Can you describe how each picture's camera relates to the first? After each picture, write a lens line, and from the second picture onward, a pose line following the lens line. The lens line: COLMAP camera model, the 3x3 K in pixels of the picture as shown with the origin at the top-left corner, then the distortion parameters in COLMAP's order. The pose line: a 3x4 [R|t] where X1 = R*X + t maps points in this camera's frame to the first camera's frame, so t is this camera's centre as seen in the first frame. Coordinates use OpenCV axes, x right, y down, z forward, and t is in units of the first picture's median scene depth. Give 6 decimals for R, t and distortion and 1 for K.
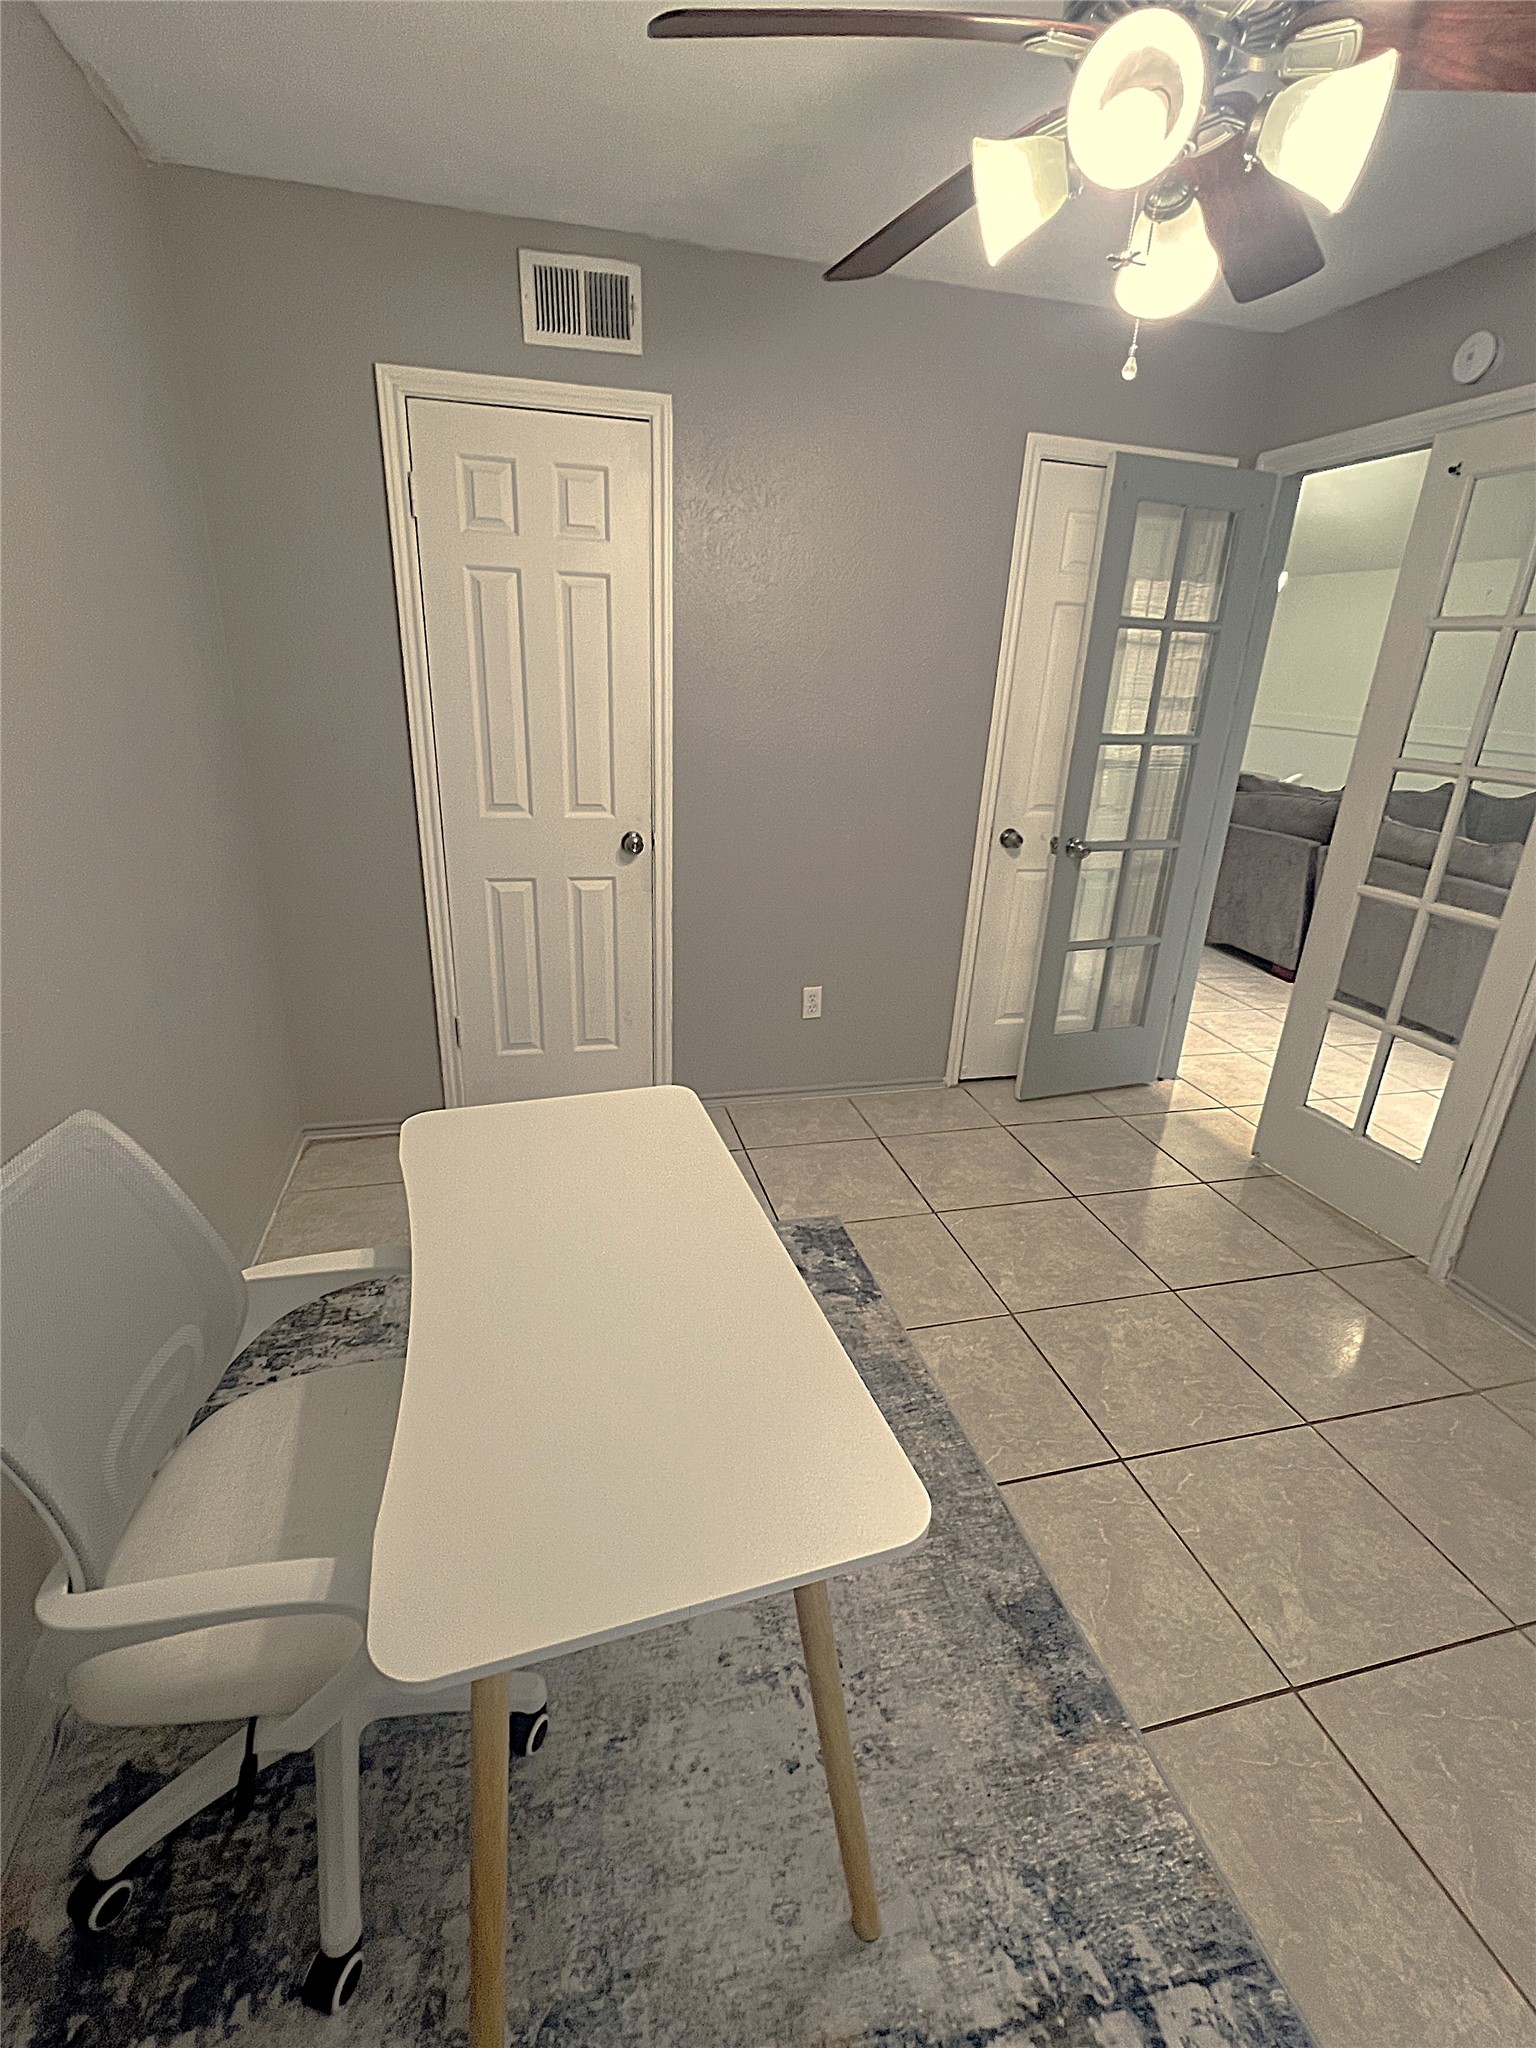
lens RADIAL K [[933.0, 0, 768.0], [0, 933.0, 1024.0], [0, 0, 1]] dist [-0.000194, -0.000119]
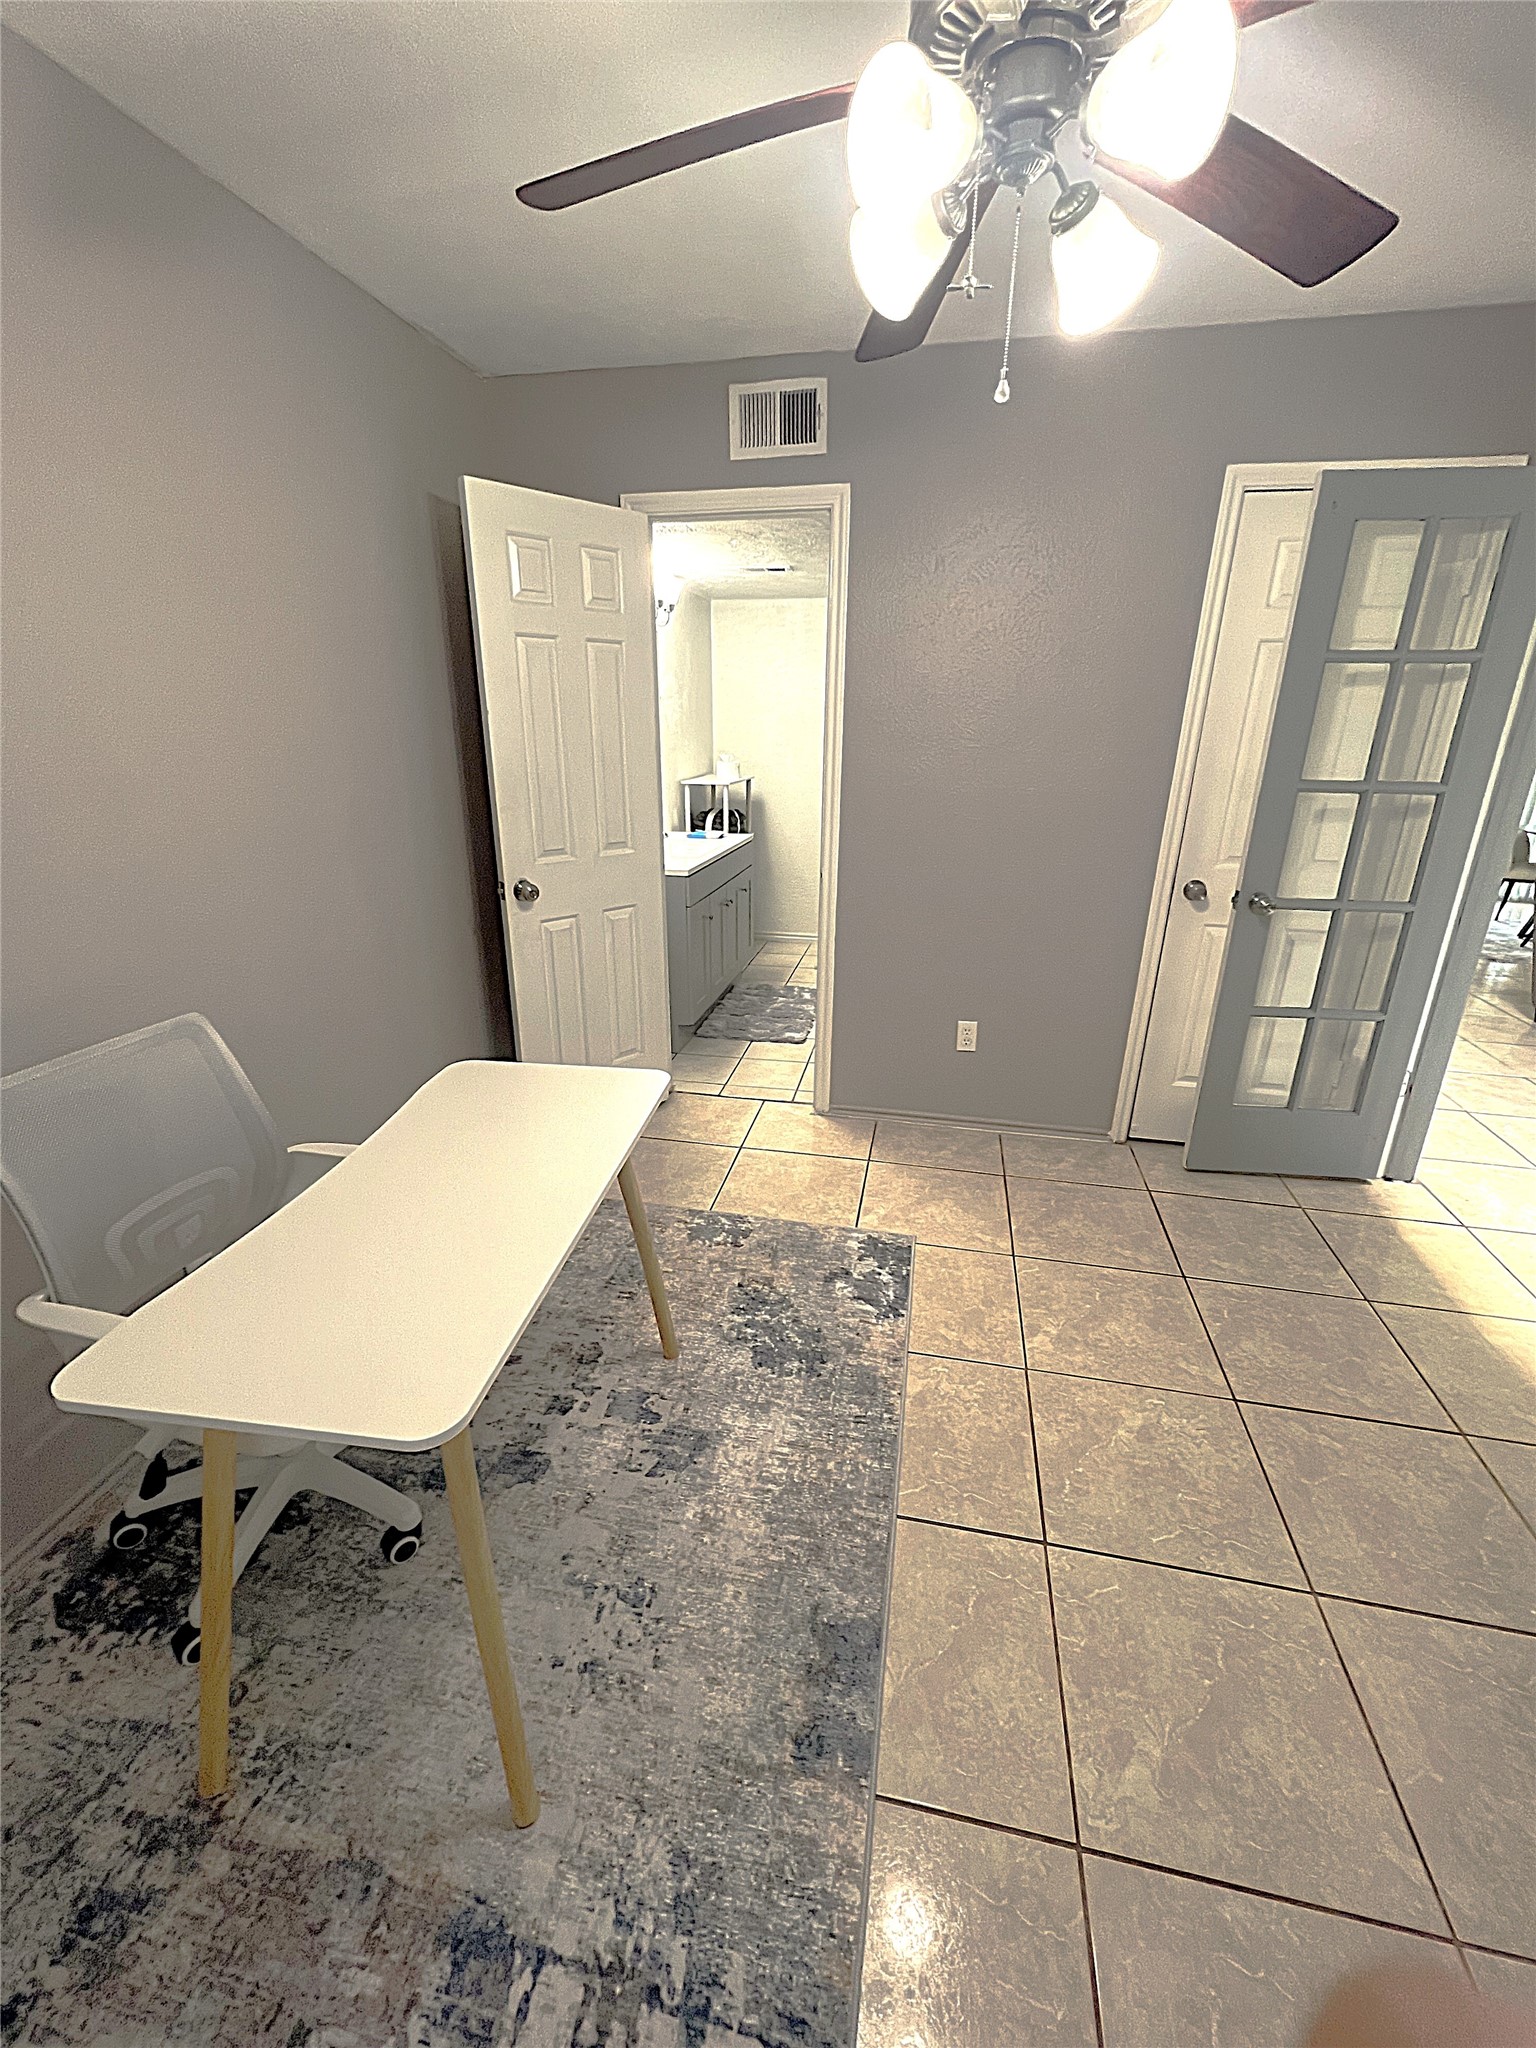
lens RADIAL K [[837.6, 0, 768.0], [0, 837.6, 1024.0], [0, 0, 1]] dist [-0.000052, -0.000429]
pose [[0.897736, 0.121374, -0.423484, 0.552111], [-0.135333, 0.990796, -0.002919, -0.008337], [0.419232, 0.059932, 0.905899, 0.125292]]
